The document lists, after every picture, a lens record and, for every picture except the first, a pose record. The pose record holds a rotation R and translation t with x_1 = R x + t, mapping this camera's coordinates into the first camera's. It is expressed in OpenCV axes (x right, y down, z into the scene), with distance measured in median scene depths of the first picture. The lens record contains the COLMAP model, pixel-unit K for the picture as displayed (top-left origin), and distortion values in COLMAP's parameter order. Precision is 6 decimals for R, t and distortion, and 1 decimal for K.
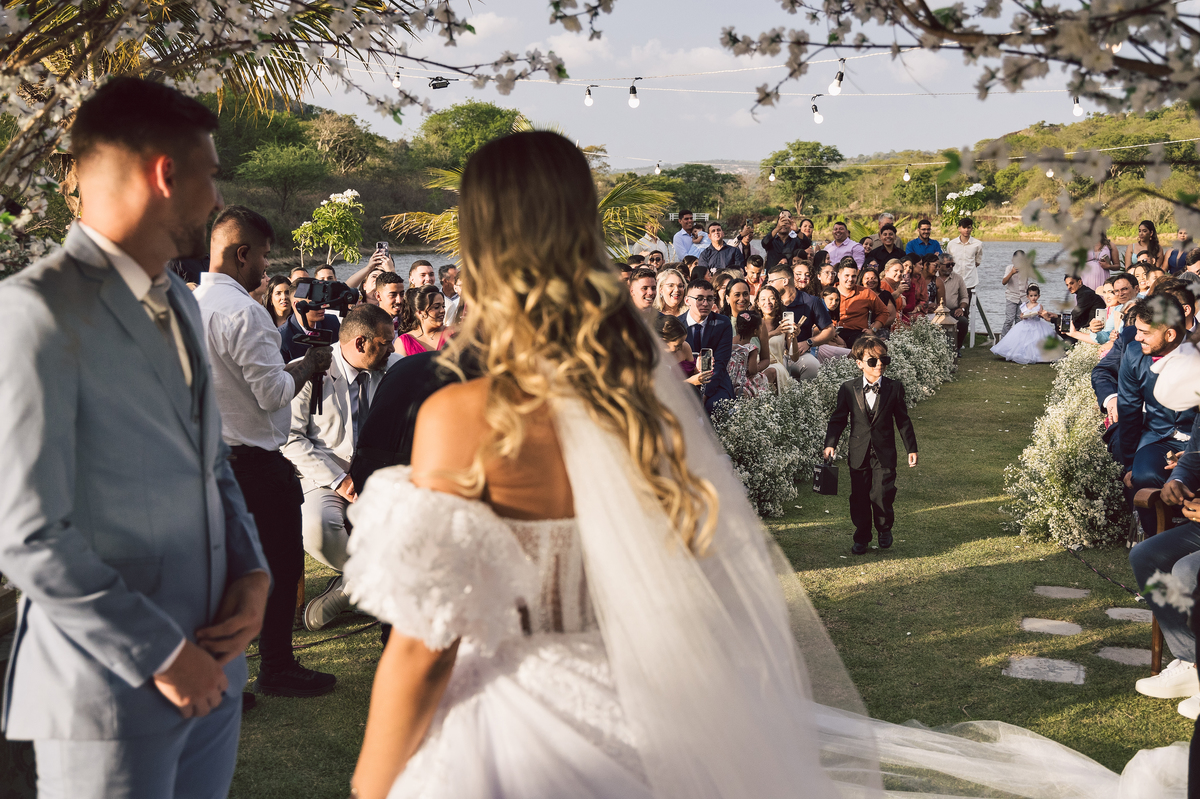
lens RADIAL K [[1483.8, 0, 589.4], [0, 1483.8, 391.9], [0, 0, 1]] dist [0.071796, 0.000000]
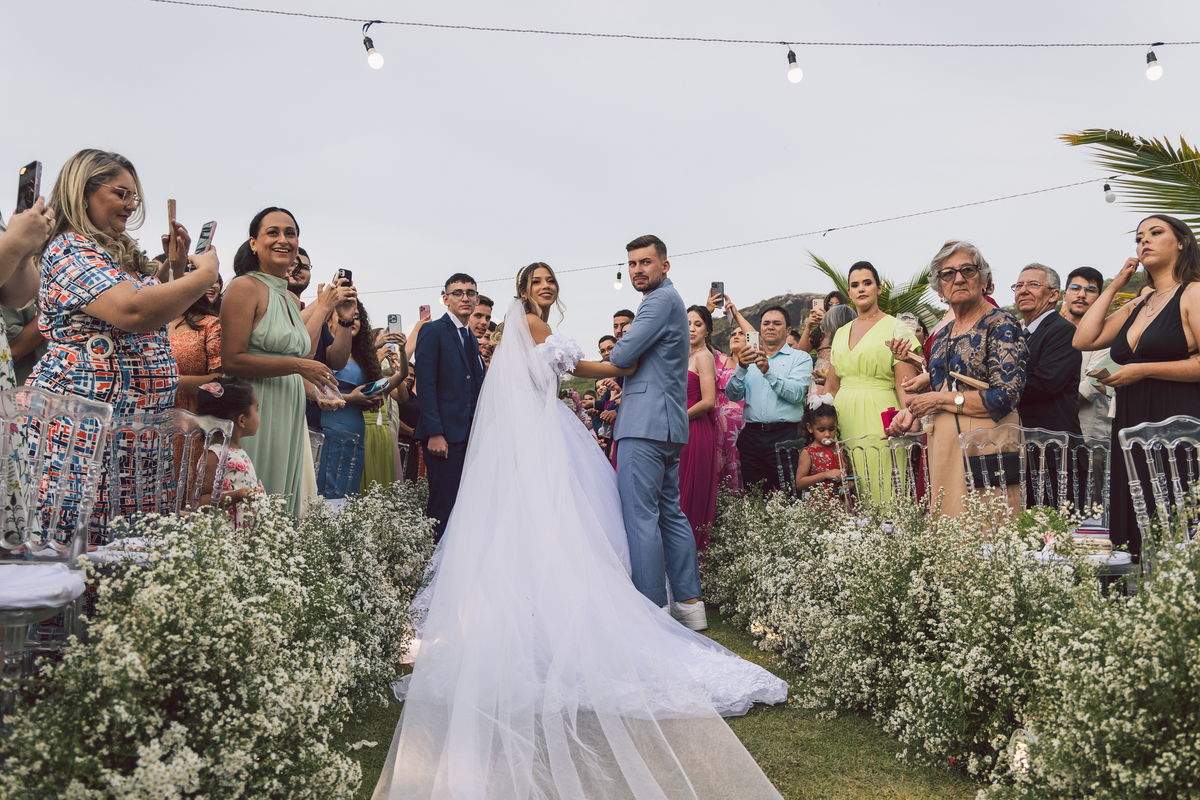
lens RADIAL K [[1031.7, 0, 601.4], [0, 1031.7, 402.7], [0, 0, 1]] dist [-0.017192, -0.005936]
pose [[0.910769, 0.038840, 0.411086, 0.223098], [0.029858, 0.986765, -0.159381, 0.053937], [-0.411836, 0.157434, 0.897555, 1.864486]]
